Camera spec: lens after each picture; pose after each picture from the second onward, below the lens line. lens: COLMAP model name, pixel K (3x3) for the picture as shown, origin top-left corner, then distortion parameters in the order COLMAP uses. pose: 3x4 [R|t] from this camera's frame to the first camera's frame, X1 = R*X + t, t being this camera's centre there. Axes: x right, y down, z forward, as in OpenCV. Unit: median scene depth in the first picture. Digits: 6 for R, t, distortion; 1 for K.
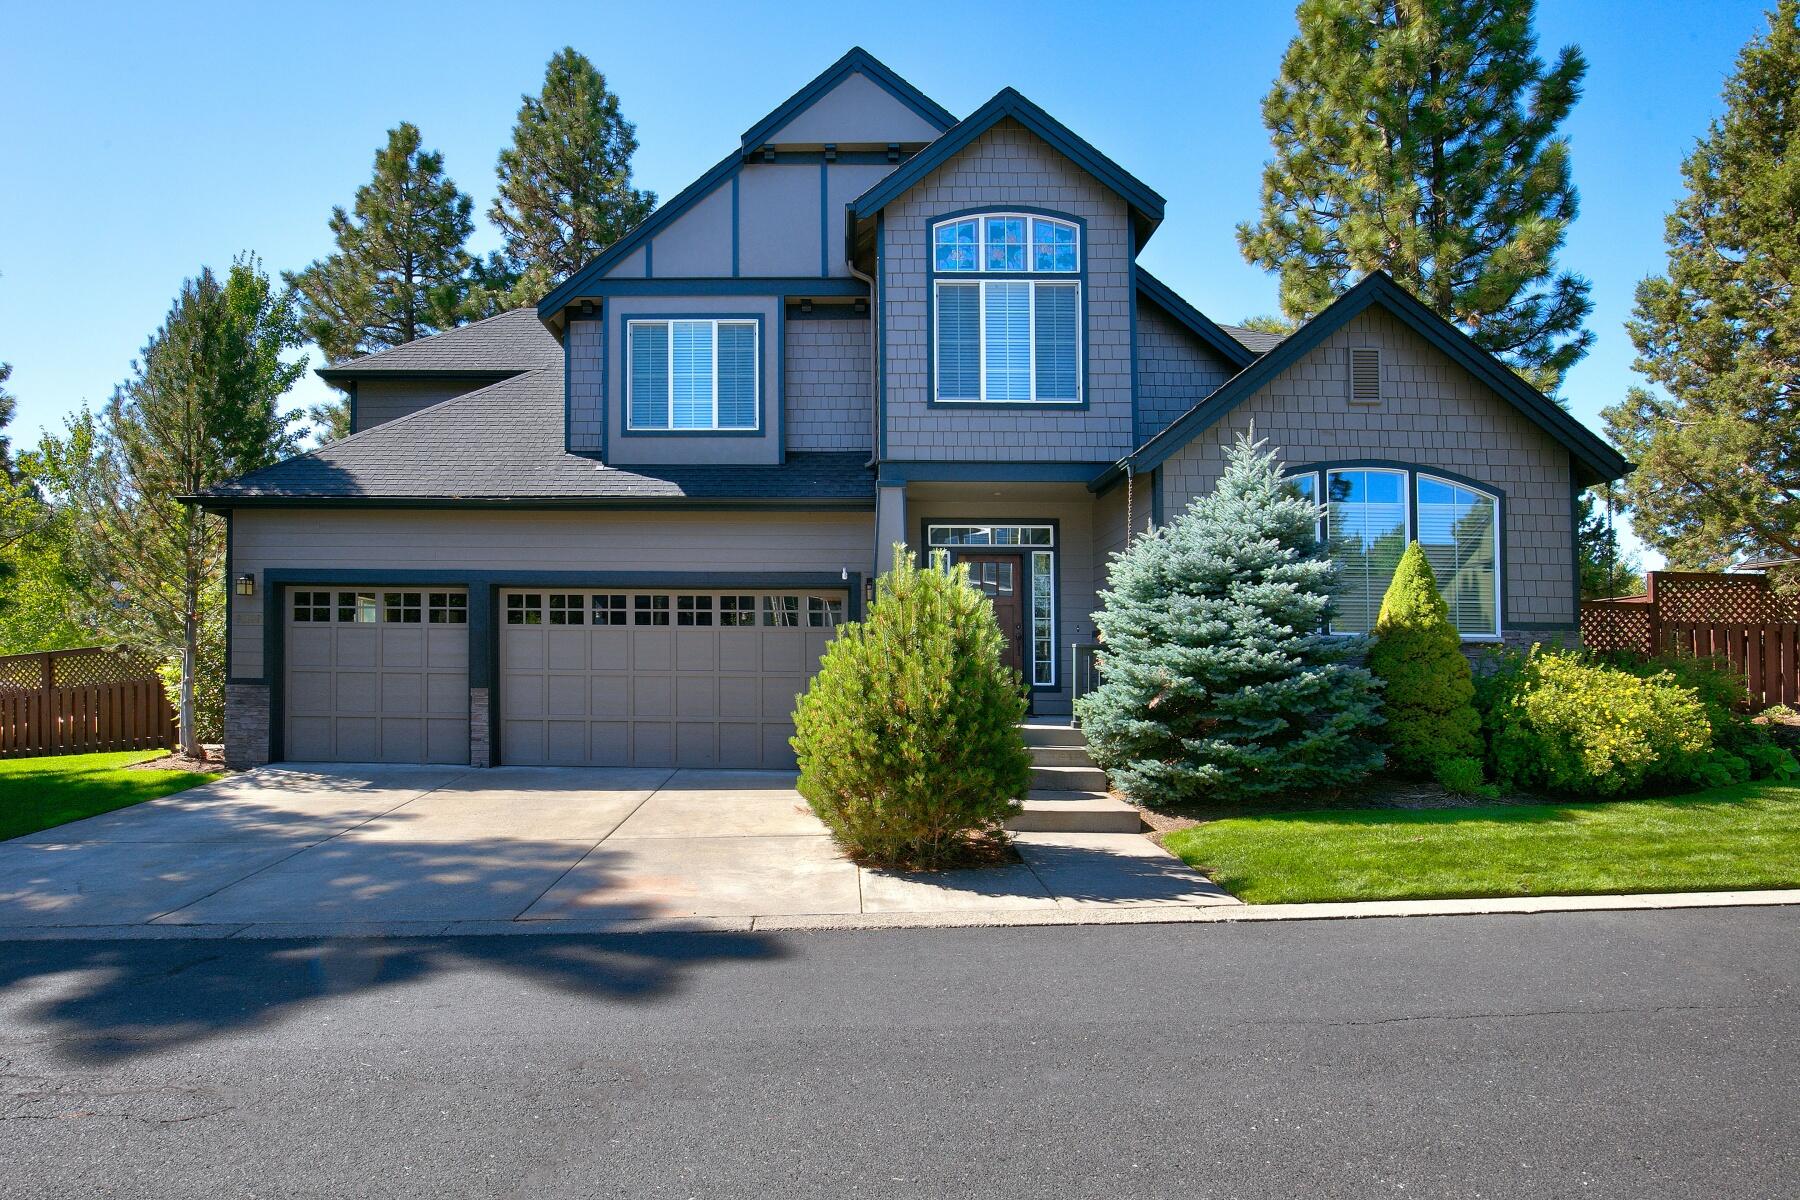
lens RADIAL K [[991.5, 0, 895.7], [0, 991.5, 624.2], [0, 0, 1]] dist [-0.038561, 0.005013]
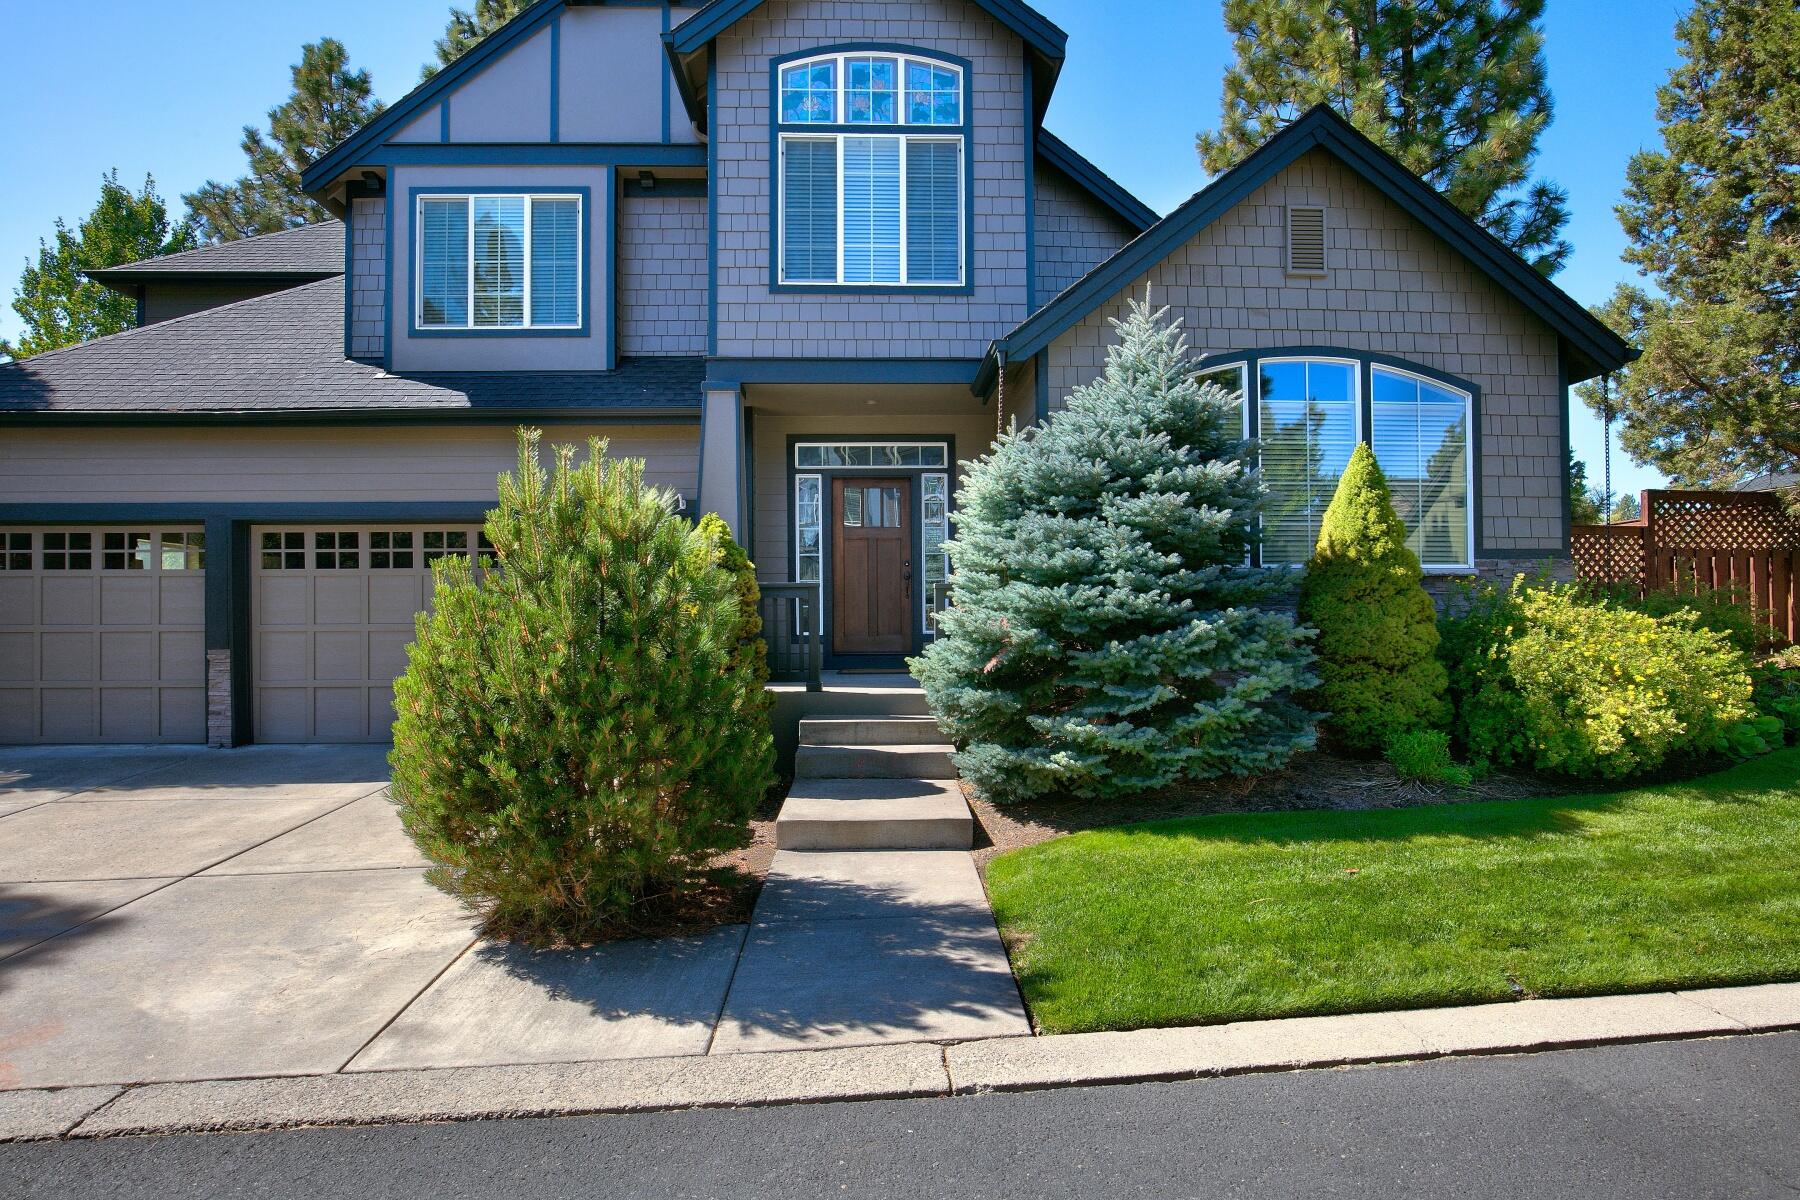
lens RADIAL K [[991.5, 0, 907.1], [0, 991.5, 596.9], [0, 0, 1]] dist [-0.038561, 0.005013]
pose [[0.999416, -0.014646, 0.030883, 0.113946], [0.013651, 0.999389, 0.032183, 0.004352], [-0.031336, -0.031743, 0.999005, 0.185993]]
